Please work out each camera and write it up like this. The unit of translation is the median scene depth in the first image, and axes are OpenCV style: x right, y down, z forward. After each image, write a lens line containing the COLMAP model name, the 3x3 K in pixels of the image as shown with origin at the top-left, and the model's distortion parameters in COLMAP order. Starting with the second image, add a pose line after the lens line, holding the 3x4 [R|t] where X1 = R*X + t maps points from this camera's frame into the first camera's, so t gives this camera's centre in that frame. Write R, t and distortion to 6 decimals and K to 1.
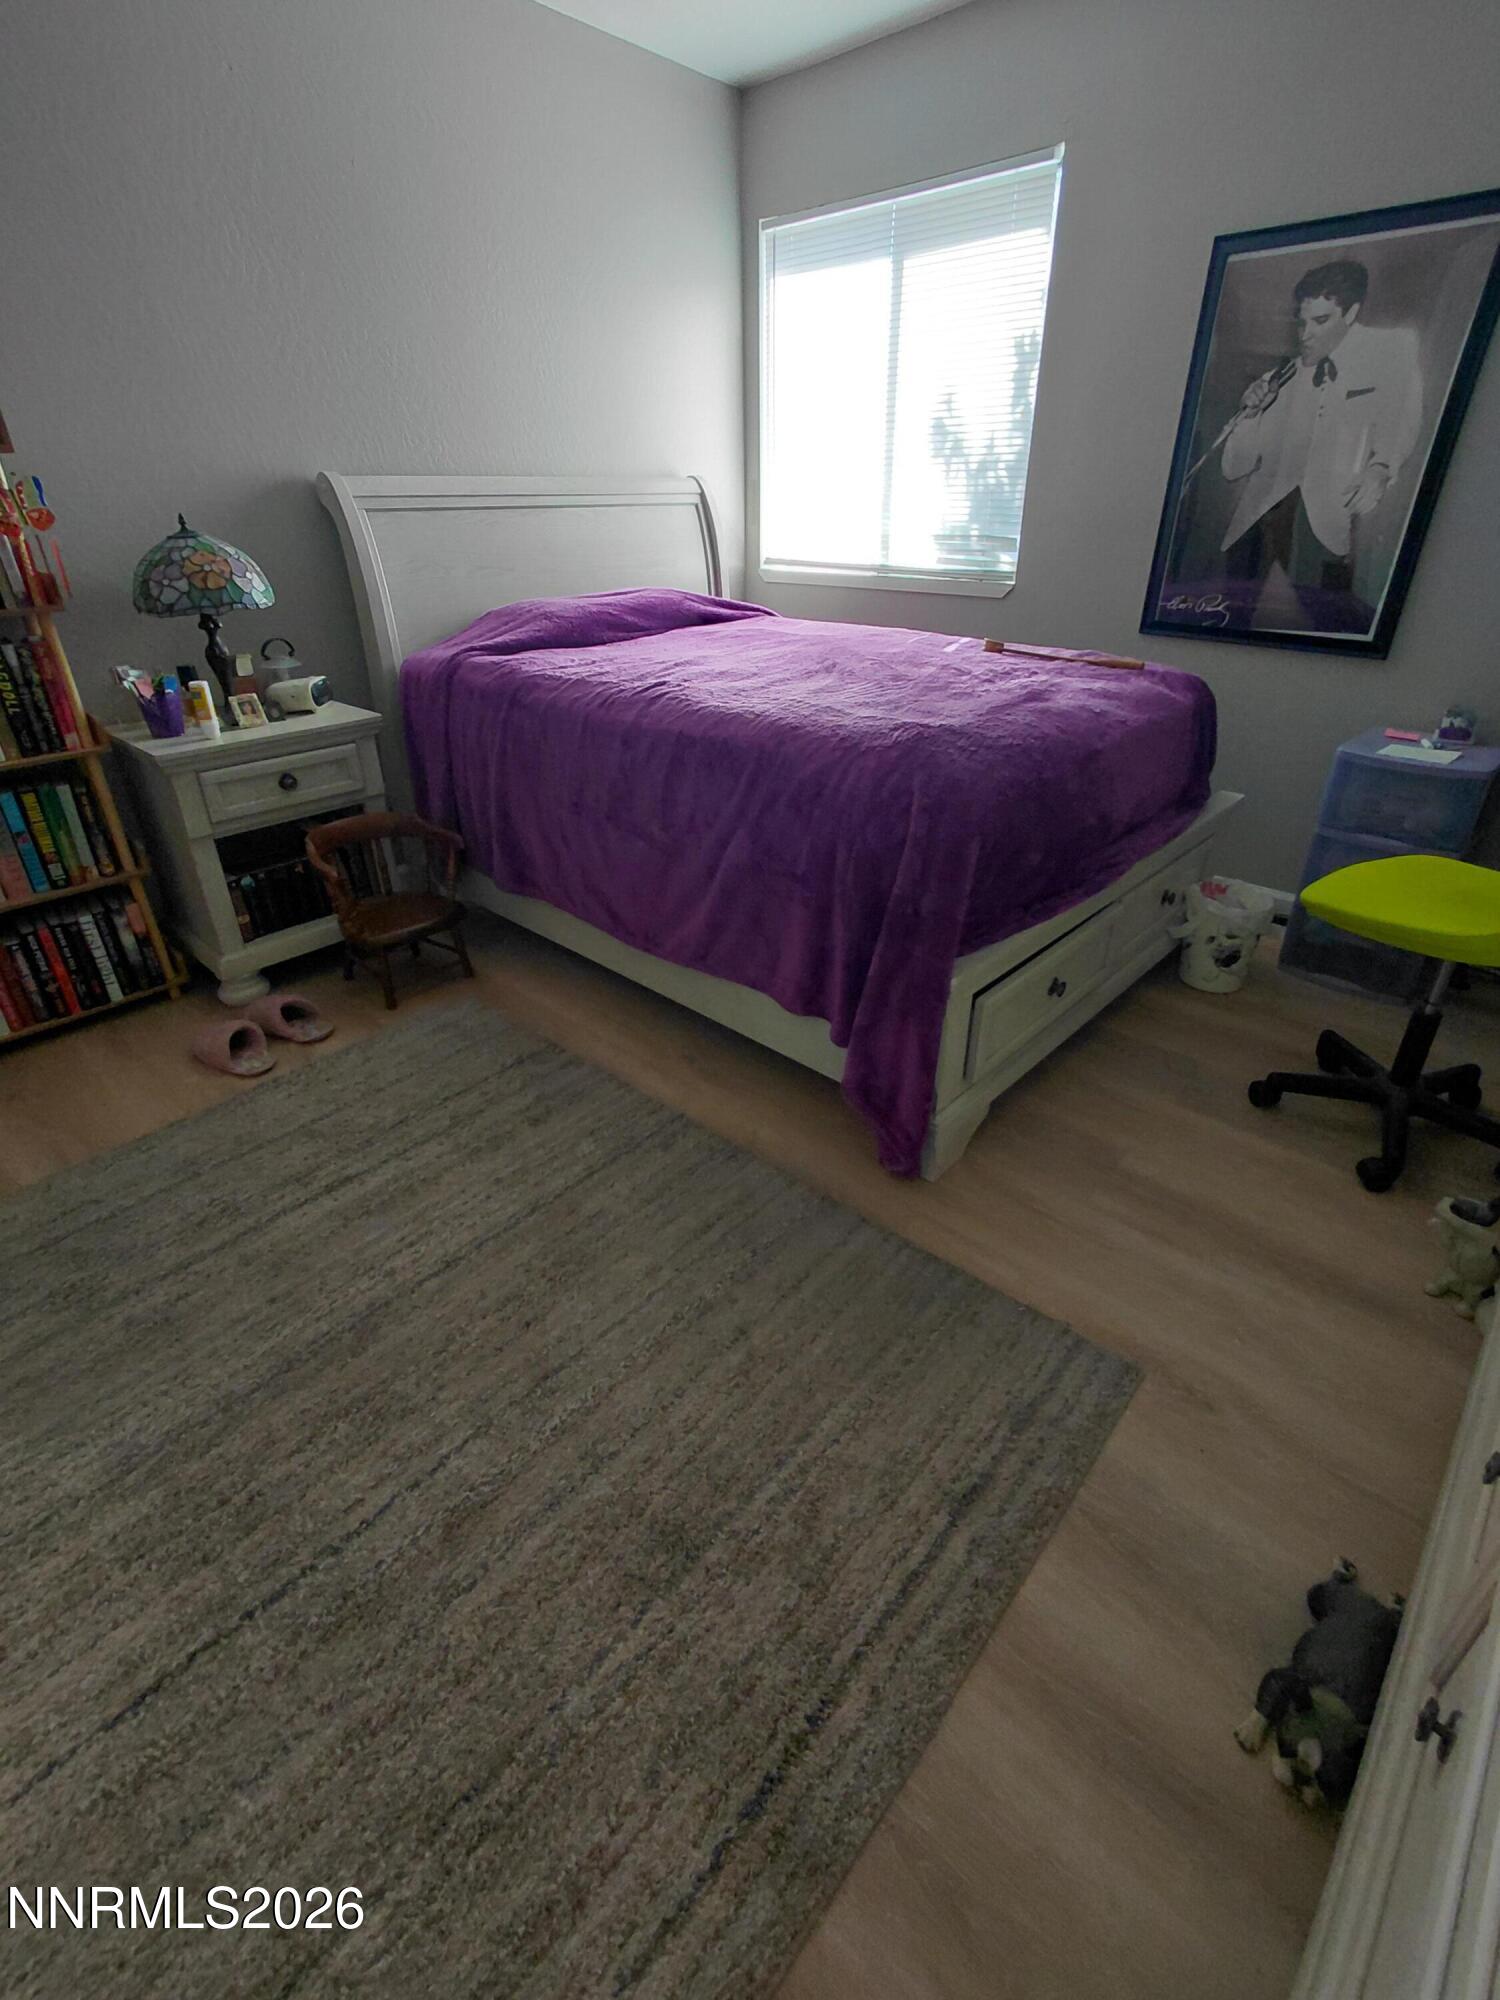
lens RADIAL K [[912.4, 0, 755.5], [0, 912.4, 983.3], [0, 0, 1]] dist [-0.018632, 0.015171]
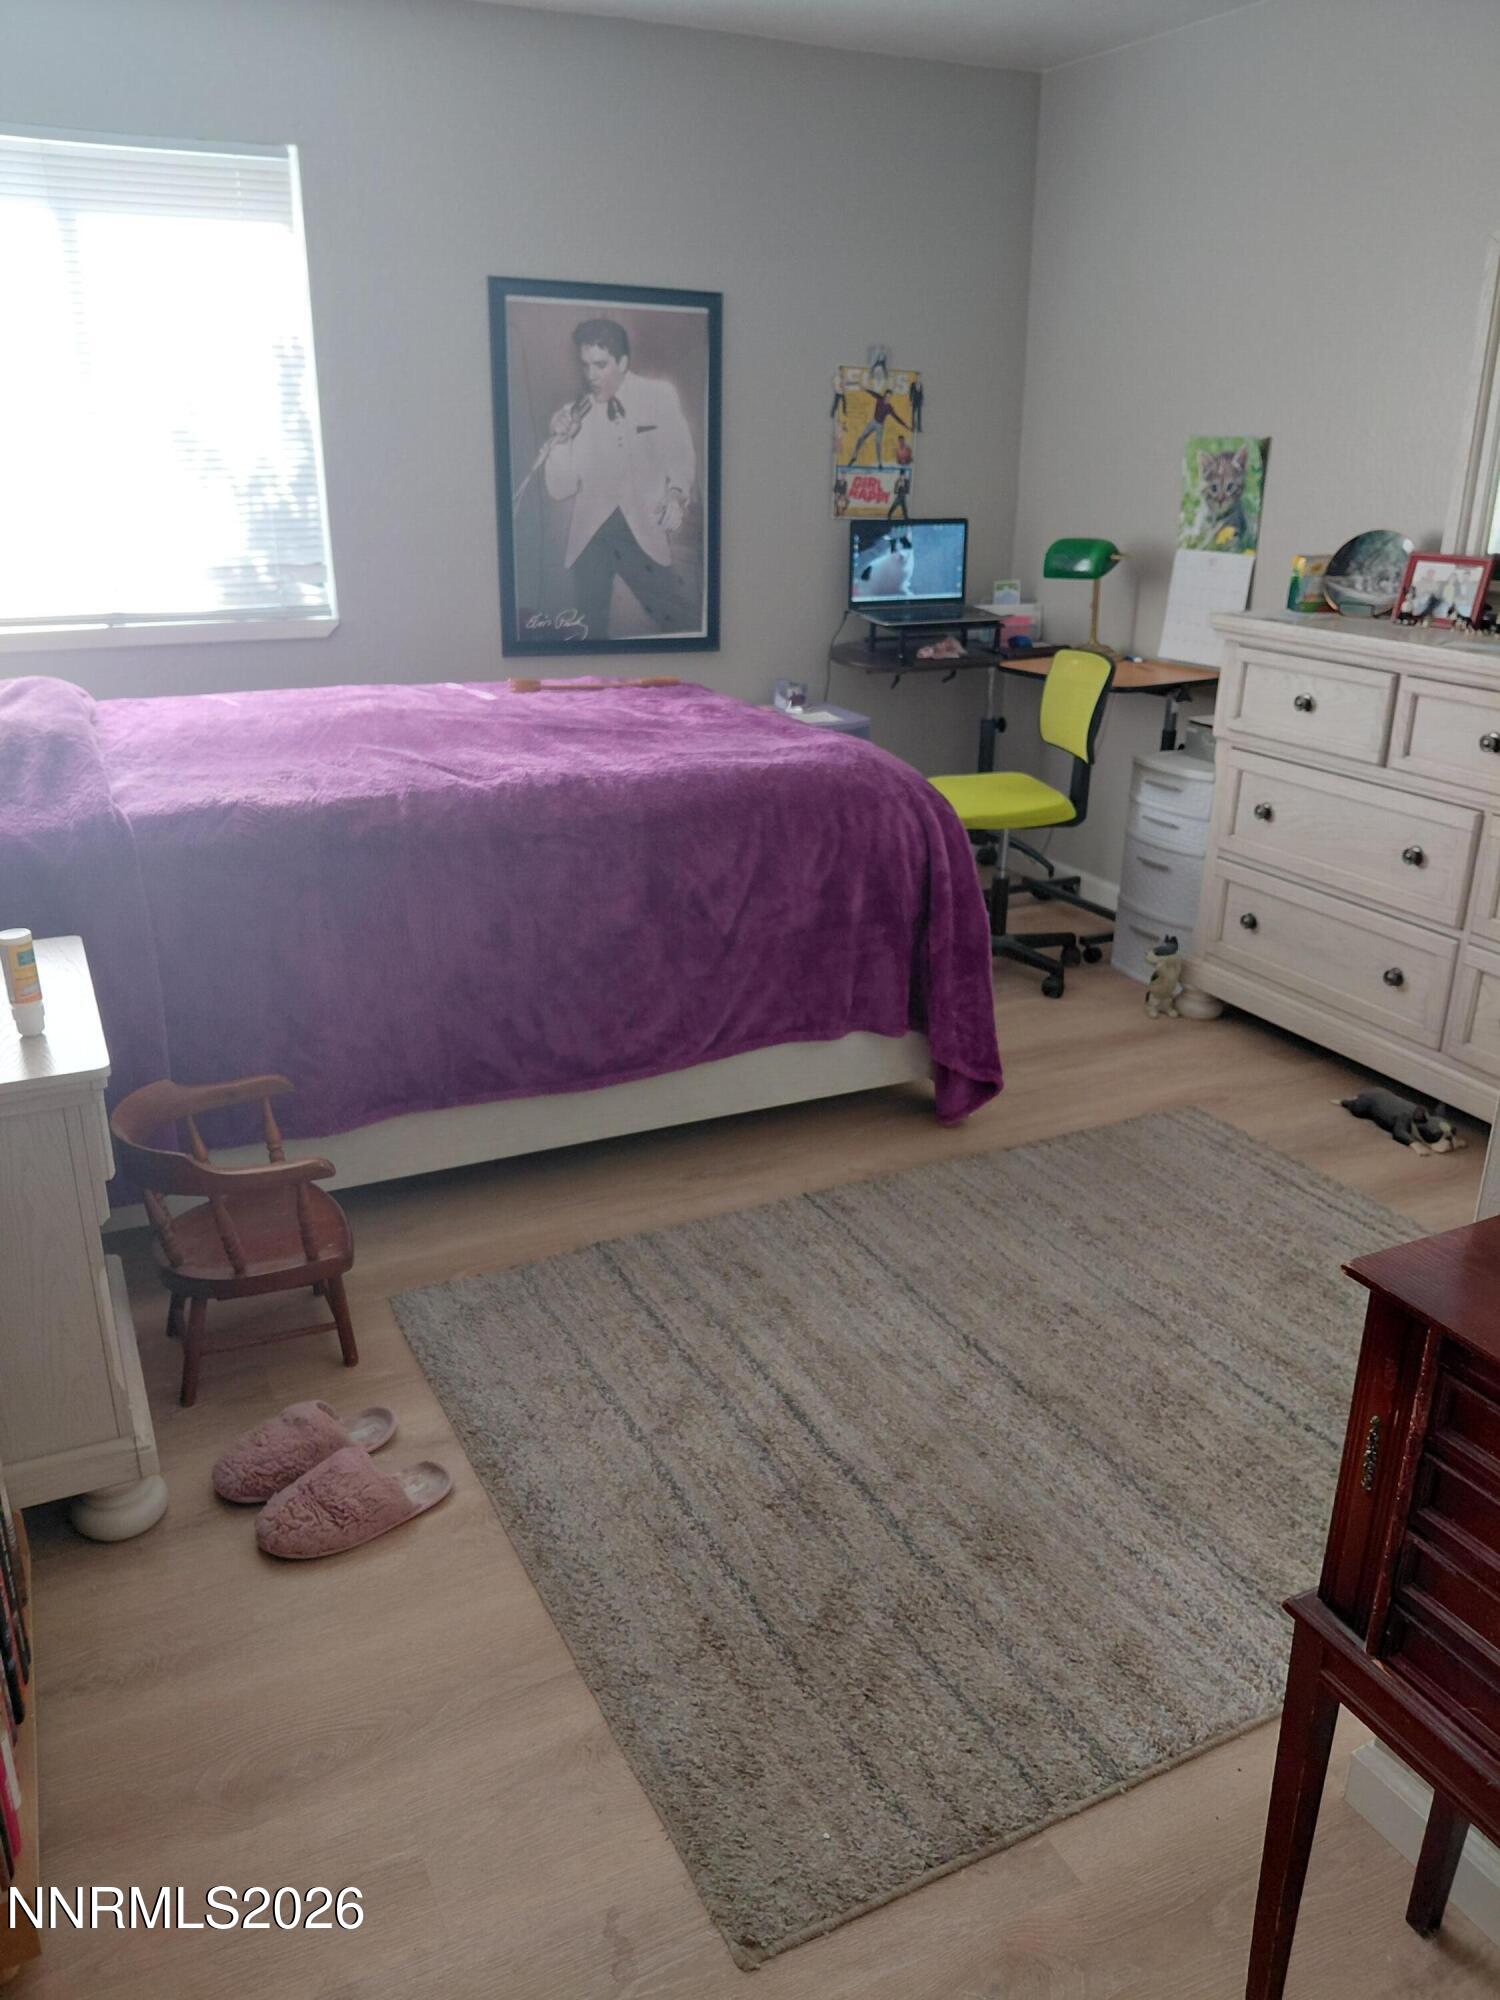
lens RADIAL K [[1507.0, 0, 756.3], [0, 1507.0, 1037.7], [0, 0, 1]] dist [0.040132, -0.072158]
pose [[0.357102, -0.325101, 0.875664, -1.160164], [0.437748, 0.886400, 0.150570, -0.202646], [-0.825139, 0.329552, 0.458848, 0.272589]]
